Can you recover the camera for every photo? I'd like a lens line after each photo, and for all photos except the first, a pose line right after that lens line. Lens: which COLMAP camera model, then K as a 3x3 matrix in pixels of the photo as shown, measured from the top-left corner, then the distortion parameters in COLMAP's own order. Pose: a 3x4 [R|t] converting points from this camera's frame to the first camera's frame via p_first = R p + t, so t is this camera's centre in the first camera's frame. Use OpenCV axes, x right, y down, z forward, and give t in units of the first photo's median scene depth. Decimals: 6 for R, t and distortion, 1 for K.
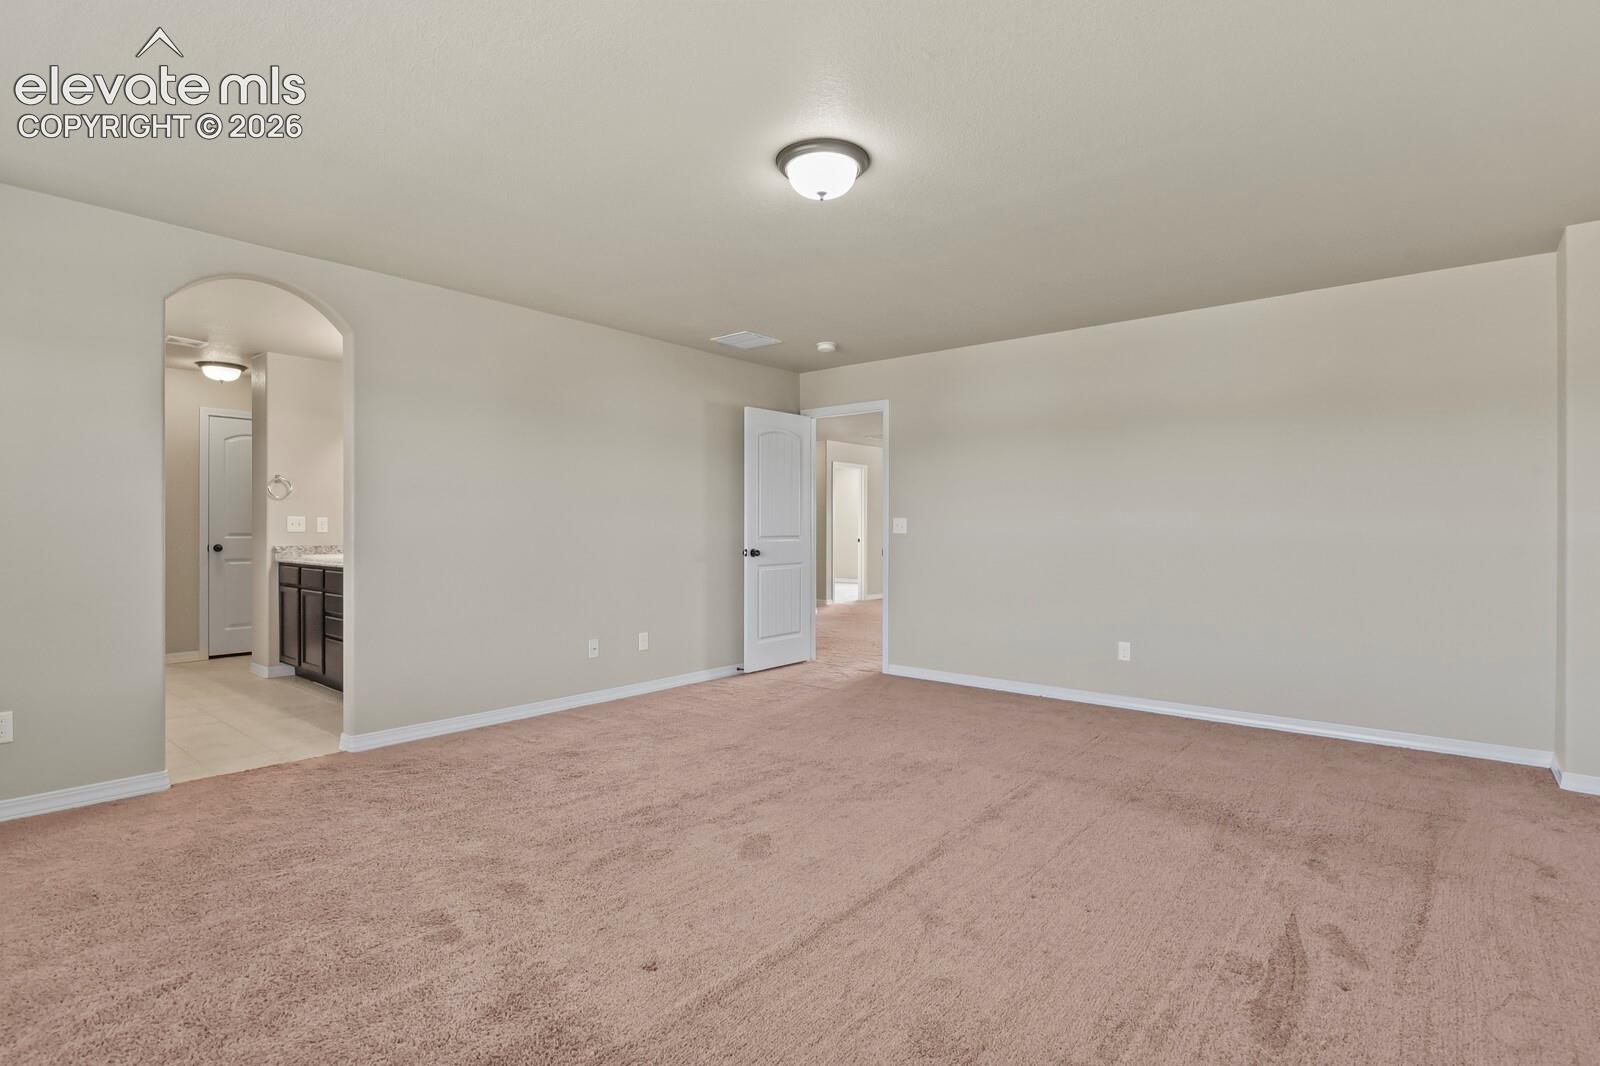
lens RADIAL K [[774.5, 0, 795.1], [0, 774.5, 528.7], [0, 0, 1]] dist [-0.002719, -0.003812]
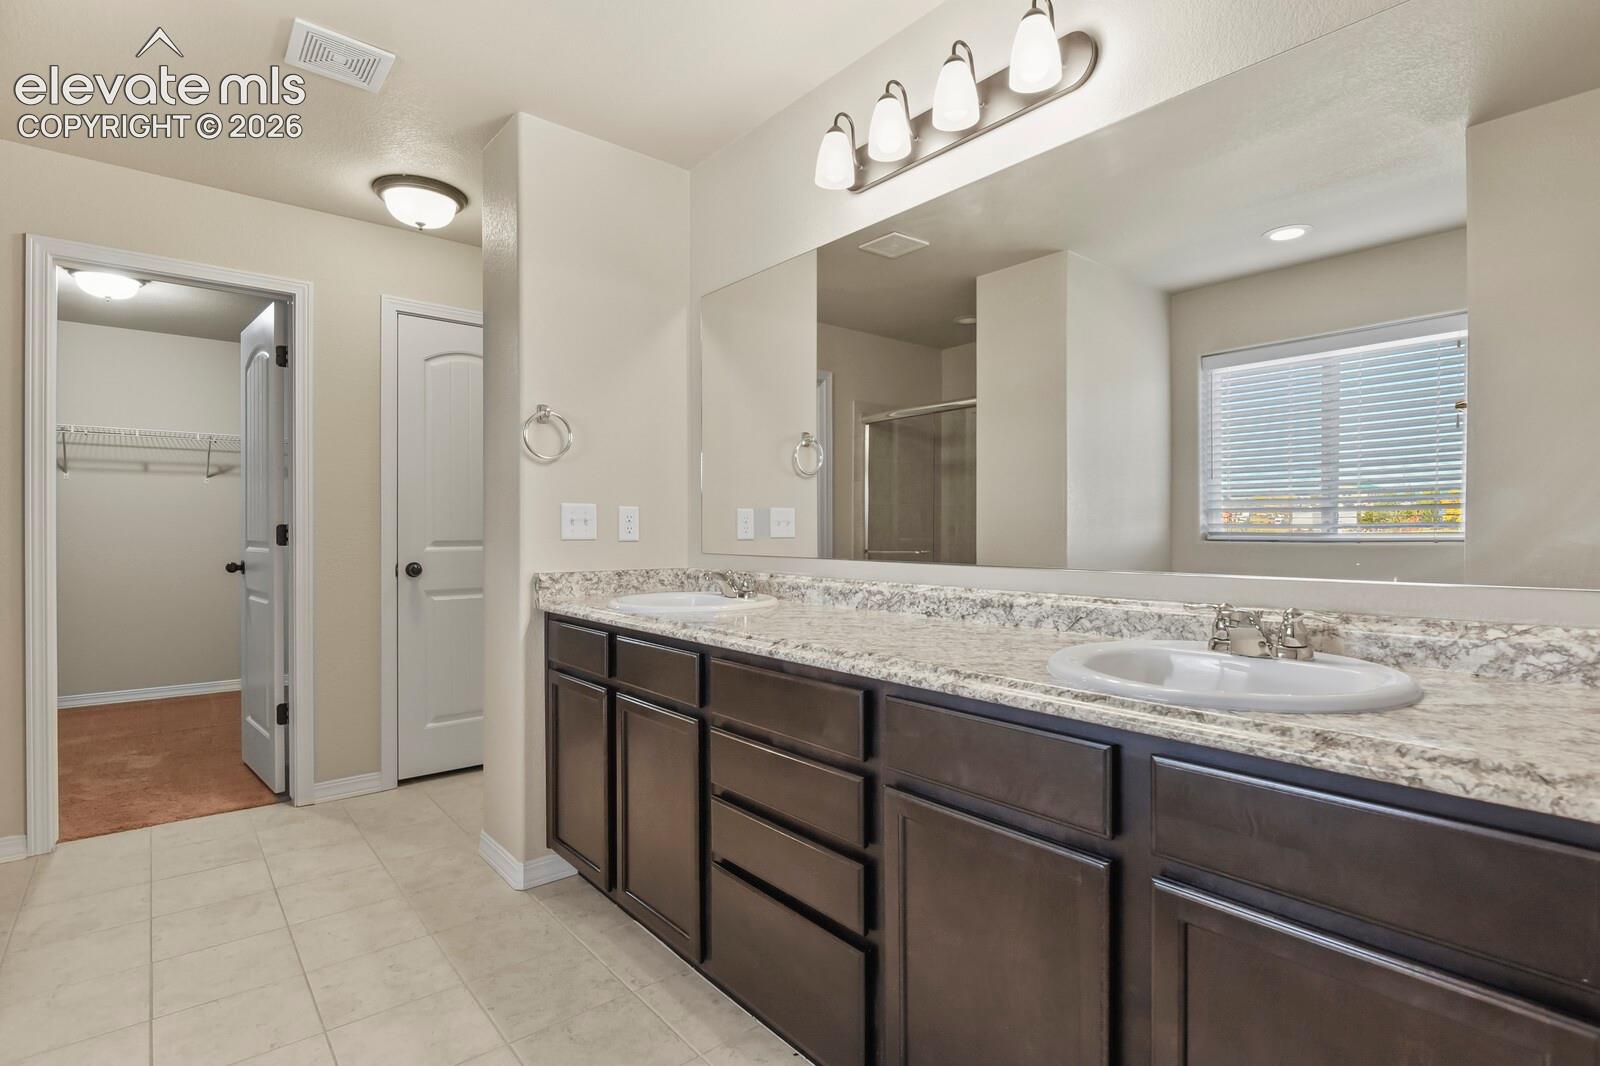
lens RADIAL K [[774.5, 0, 802.5], [0, 774.5, 529.9], [0, 0, 1]] dist [-0.002719, -0.003812]
pose [[0.985168, -0.003101, -0.171565, -0.456729], [0.002784, 0.999994, -0.002089, 0.000153], [0.171570, 0.001580, 0.985171, 0.607373]]
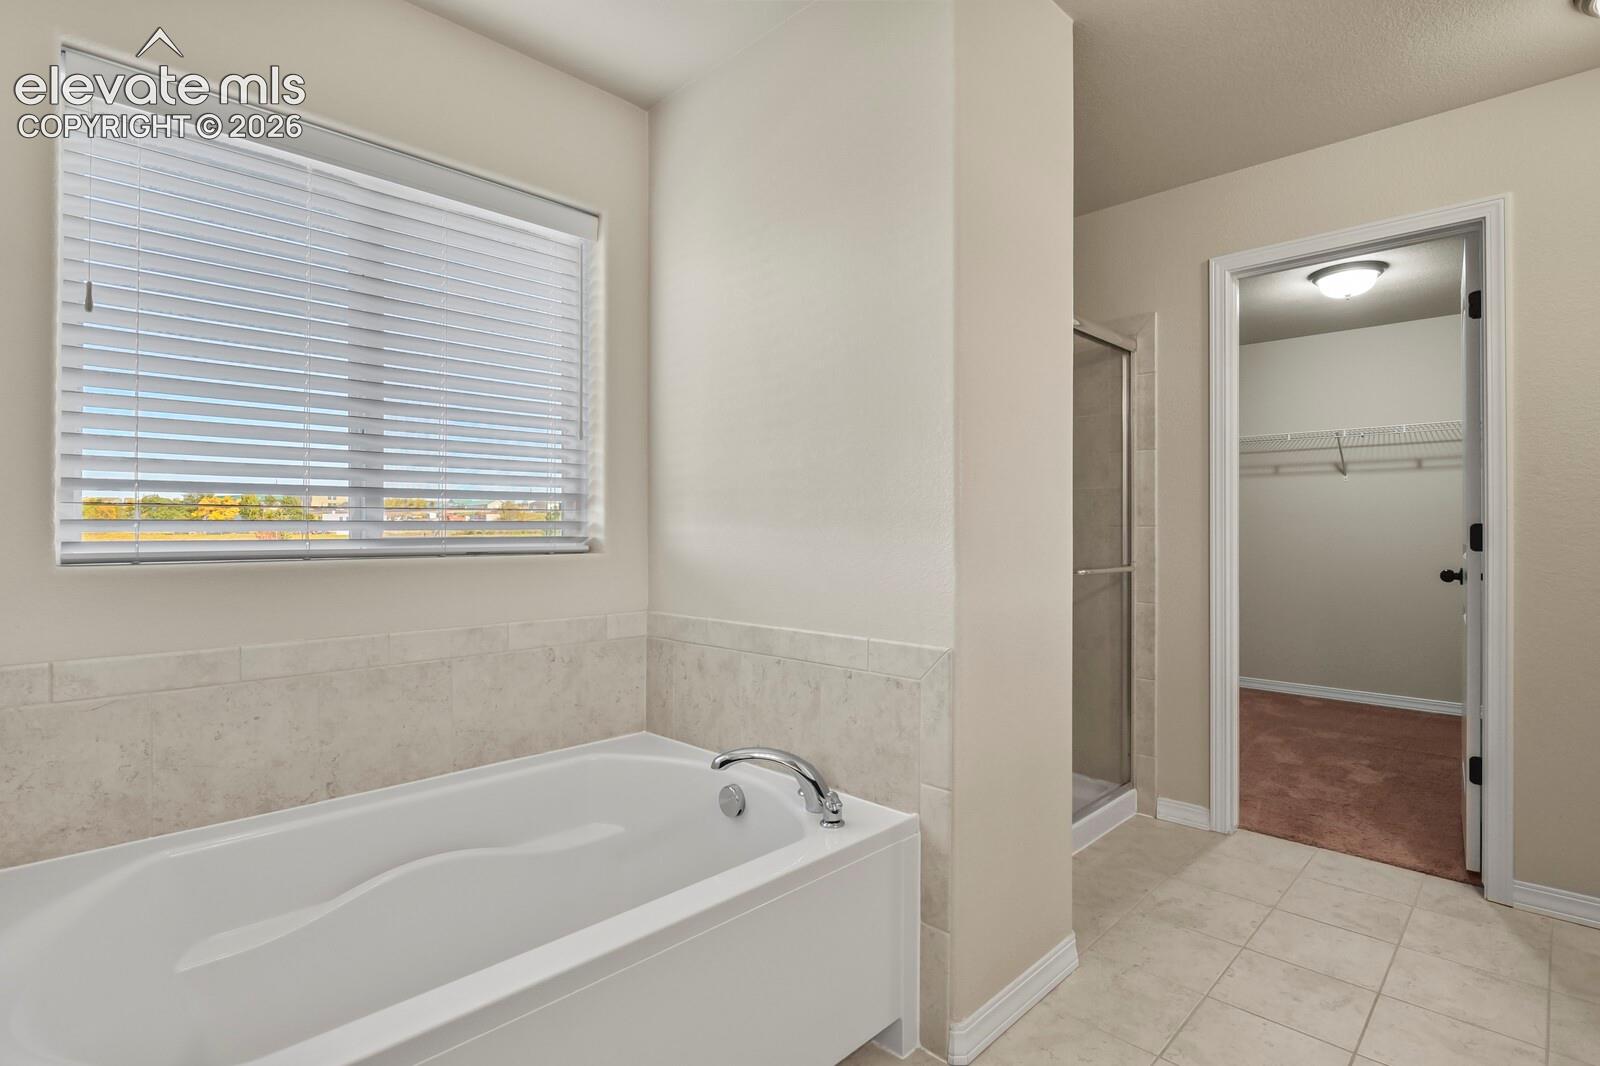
lens RADIAL K [[774.5, 0, 801.4], [0, 774.5, 527.1], [0, 0, 1]] dist [-0.002719, -0.003812]
pose [[-0.071860, -0.006833, -0.997391, -0.468888], [-0.002443, 0.999975, -0.006675, -0.000109], [0.997412, 0.001957, -0.071875, 0.744712]]
